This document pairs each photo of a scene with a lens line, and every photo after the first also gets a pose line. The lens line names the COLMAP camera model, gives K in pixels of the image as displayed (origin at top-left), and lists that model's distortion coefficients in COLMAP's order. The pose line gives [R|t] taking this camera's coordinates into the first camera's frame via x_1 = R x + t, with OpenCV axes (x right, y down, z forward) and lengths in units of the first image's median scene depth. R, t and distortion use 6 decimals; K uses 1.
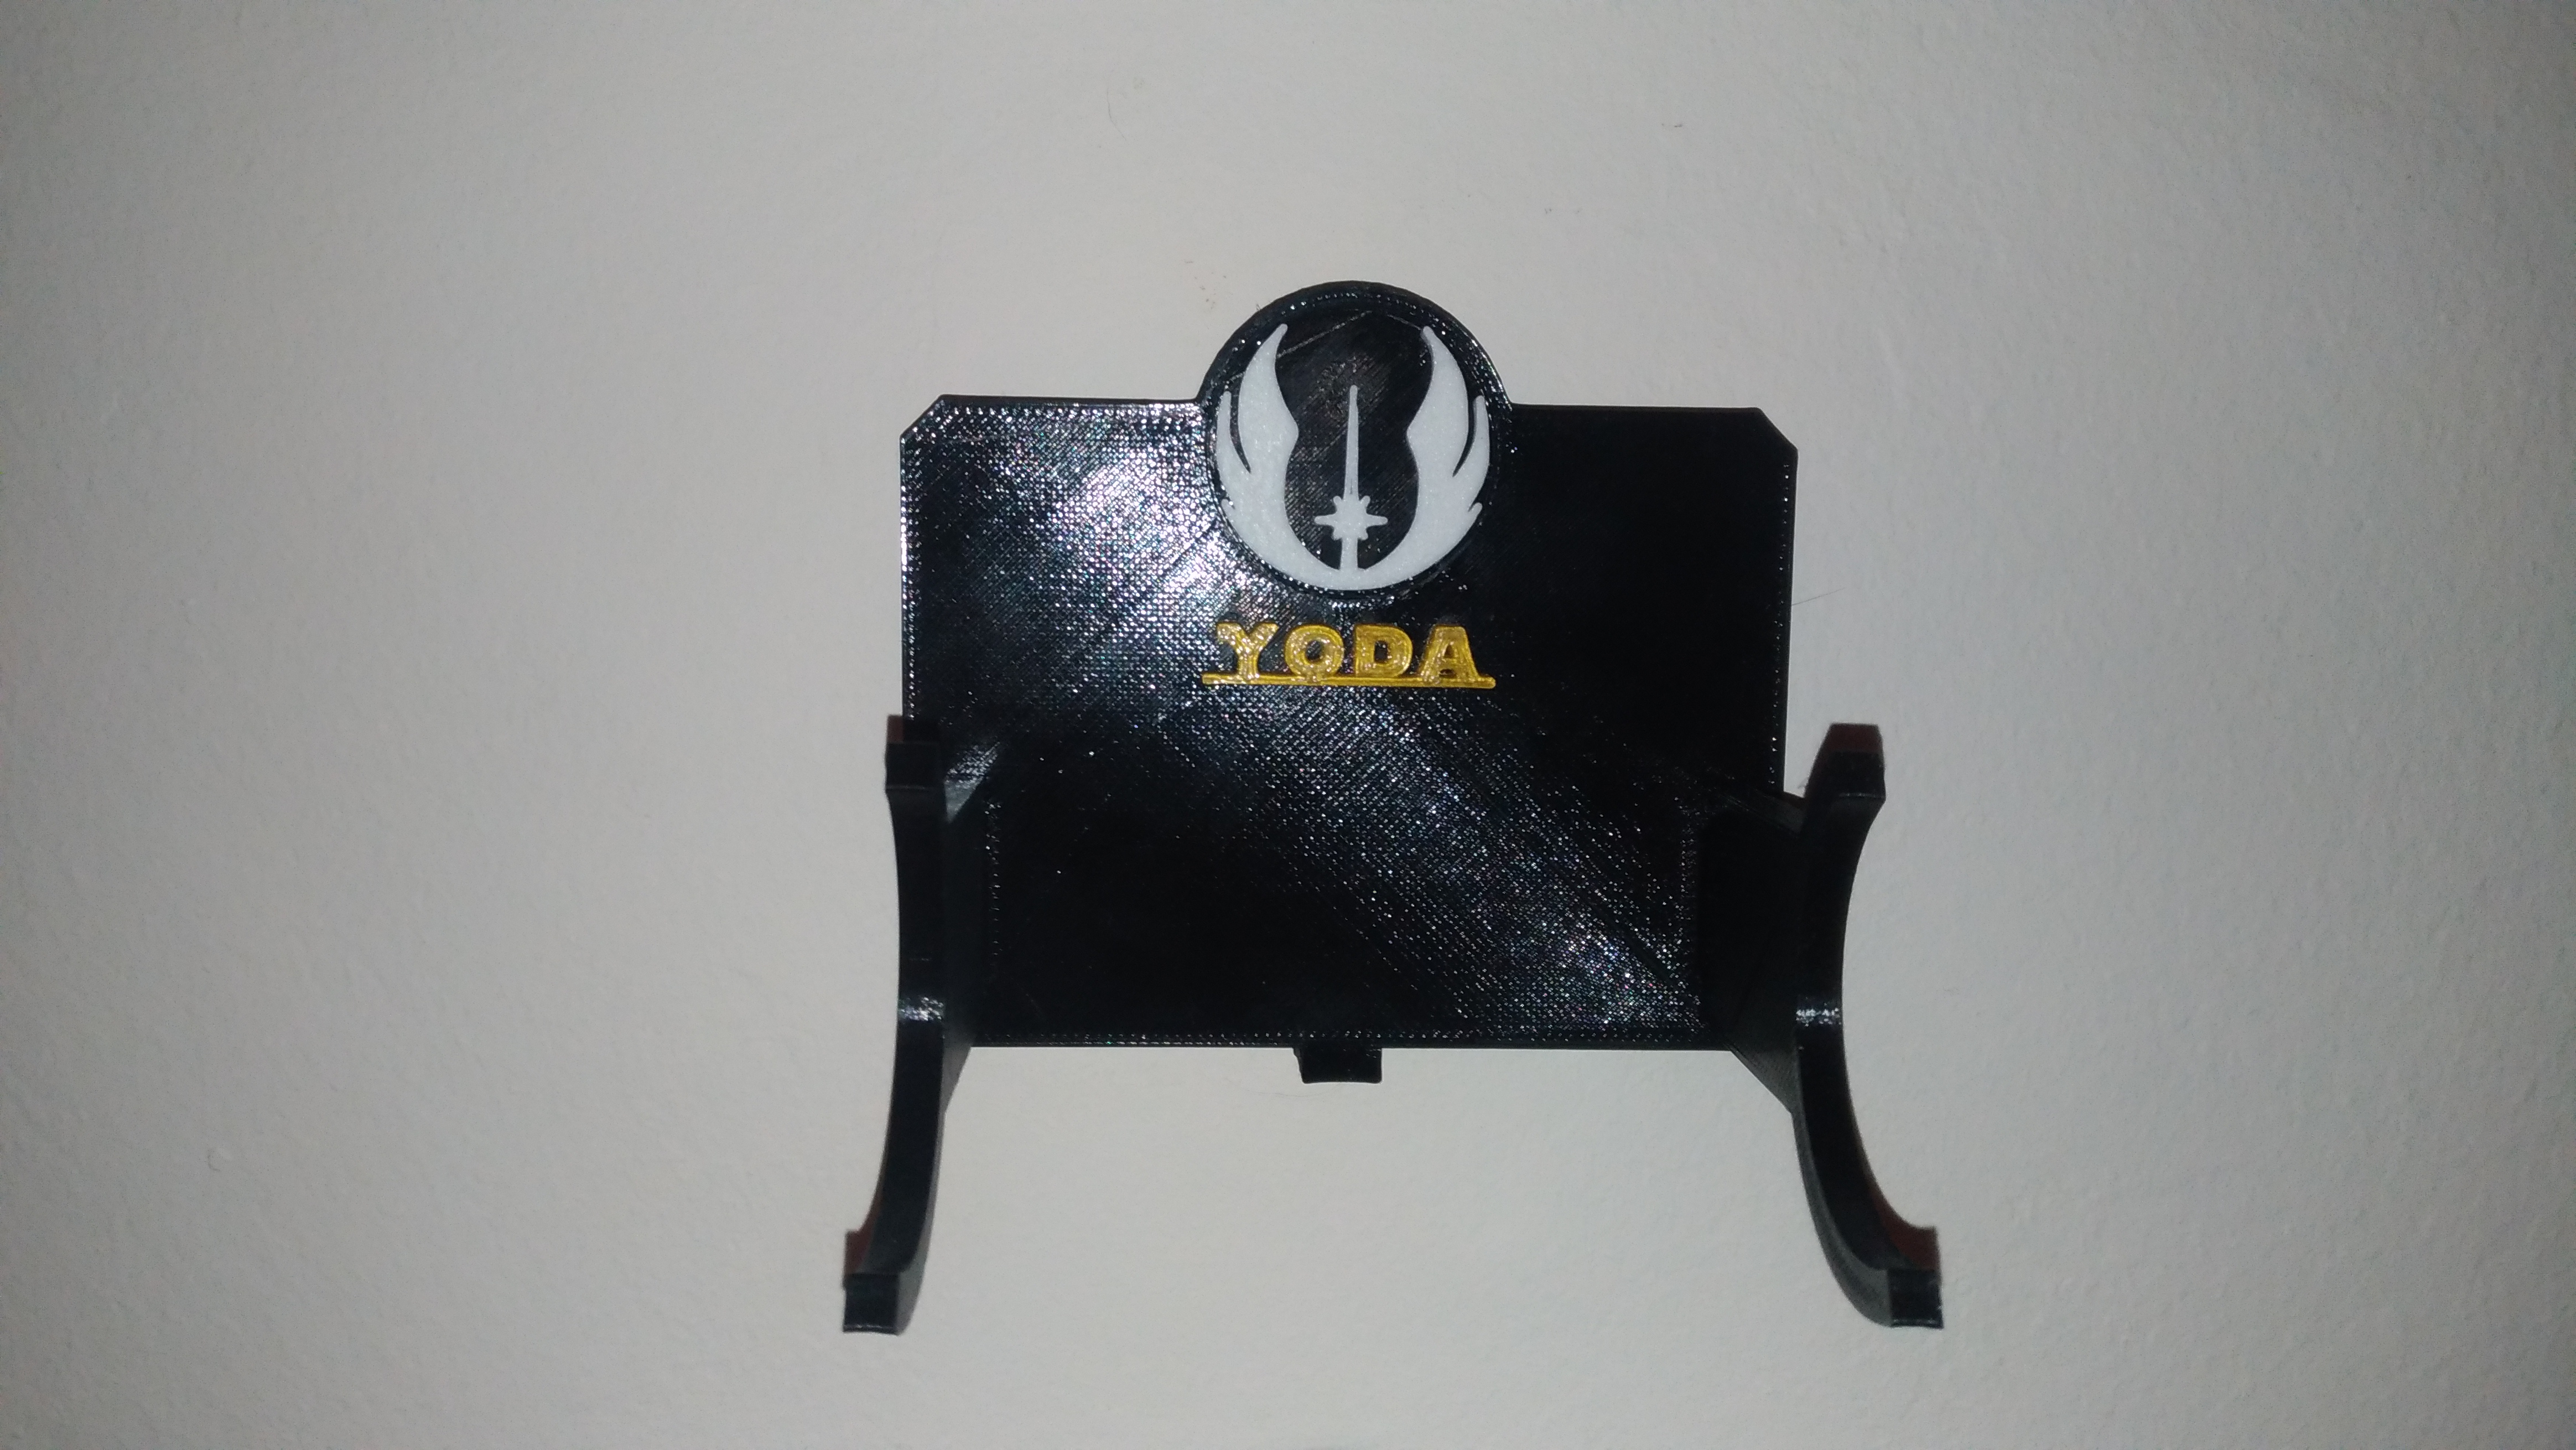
lens RADIAL K [[2008.7, 0, 1288.0], [0, 2008.7, 725.0], [0, 0, 1]] dist [-0.011852, -0.000535]
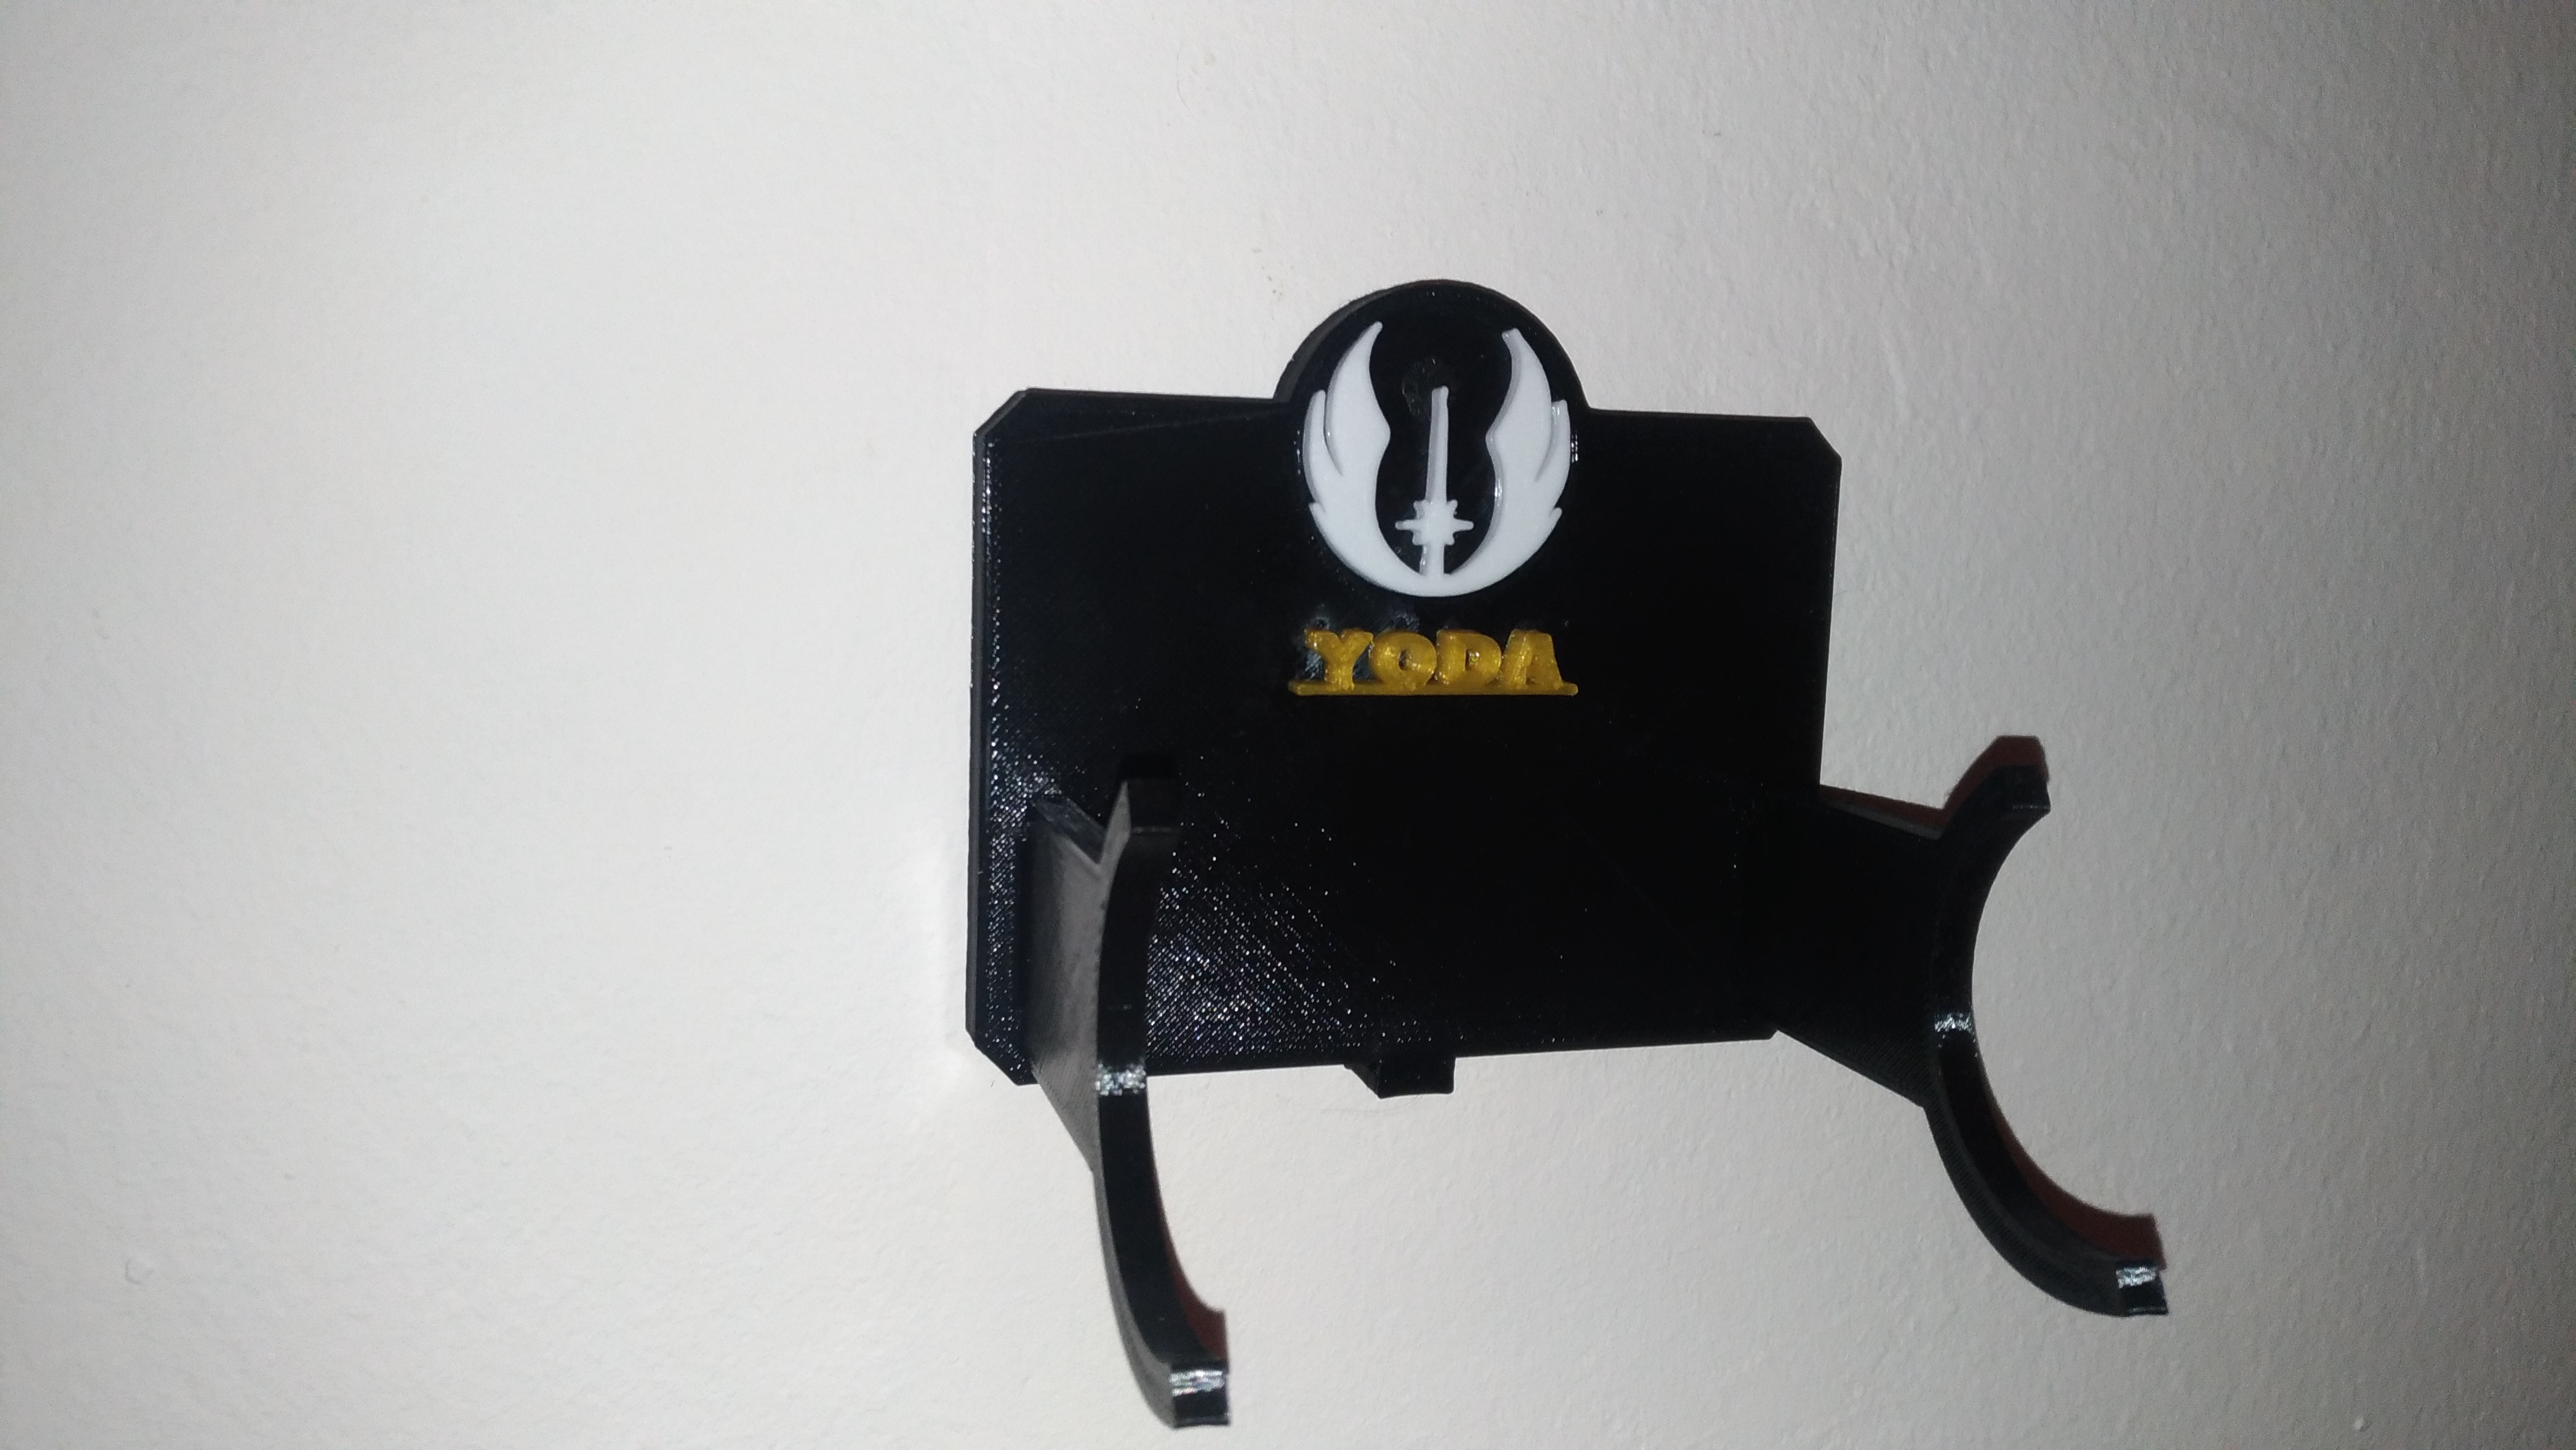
lens RADIAL K [[1964.4, 0, 1288.0], [0, 1964.4, 725.0], [0, 0, 1]] dist [-0.009053, -0.003037]
pose [[0.969677, -0.018097, 0.243718, -0.270797], [0.011343, 0.999513, 0.029086, -0.032836], [-0.244125, -0.025439, 0.969410, 0.088196]]
